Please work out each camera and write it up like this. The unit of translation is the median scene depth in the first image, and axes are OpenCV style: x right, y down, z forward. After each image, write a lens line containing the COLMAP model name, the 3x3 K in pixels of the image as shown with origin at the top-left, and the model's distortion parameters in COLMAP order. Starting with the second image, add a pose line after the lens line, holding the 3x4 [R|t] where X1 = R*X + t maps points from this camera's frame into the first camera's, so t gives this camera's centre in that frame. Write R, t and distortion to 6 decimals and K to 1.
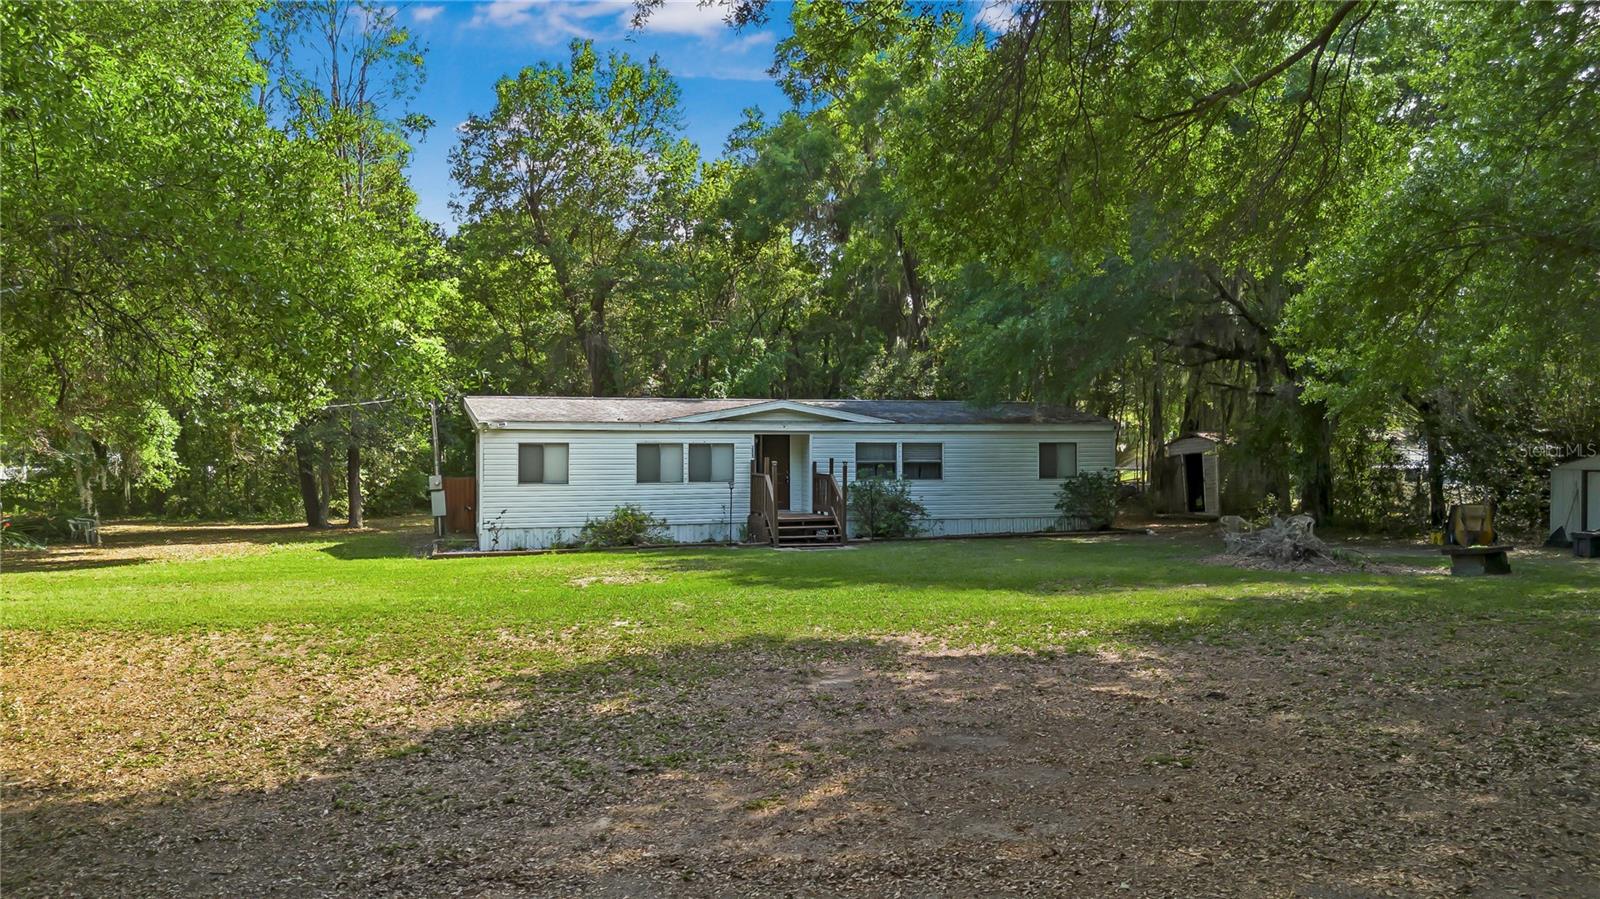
lens RADIAL K [[1164.7, 0, 800.0], [0, 1164.7, 449.5], [0, 0, 1]] dist [0.071740, -0.068696]
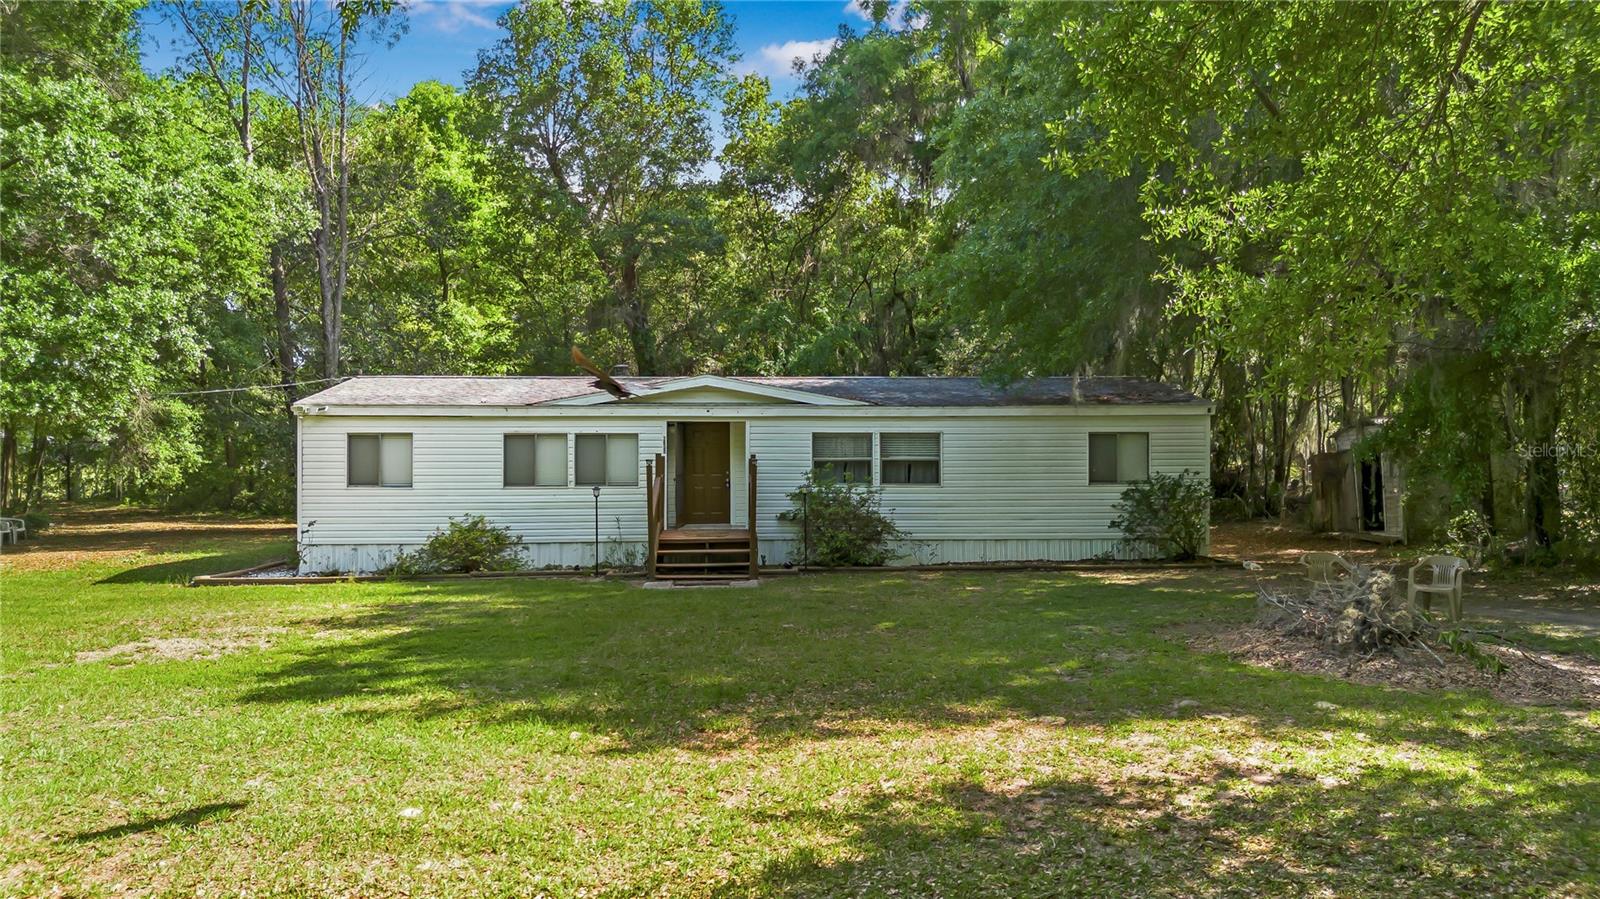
lens RADIAL K [[1164.7, 0, 800.0], [0, 1164.7, 449.5], [0, 0, 1]] dist [0.071740, -0.068696]
pose [[0.974357, 0.002249, -0.224998, 0.206705], [-0.000734, 0.999977, 0.006816, -0.000398], [0.225008, -0.006476, 0.974335, 0.298111]]
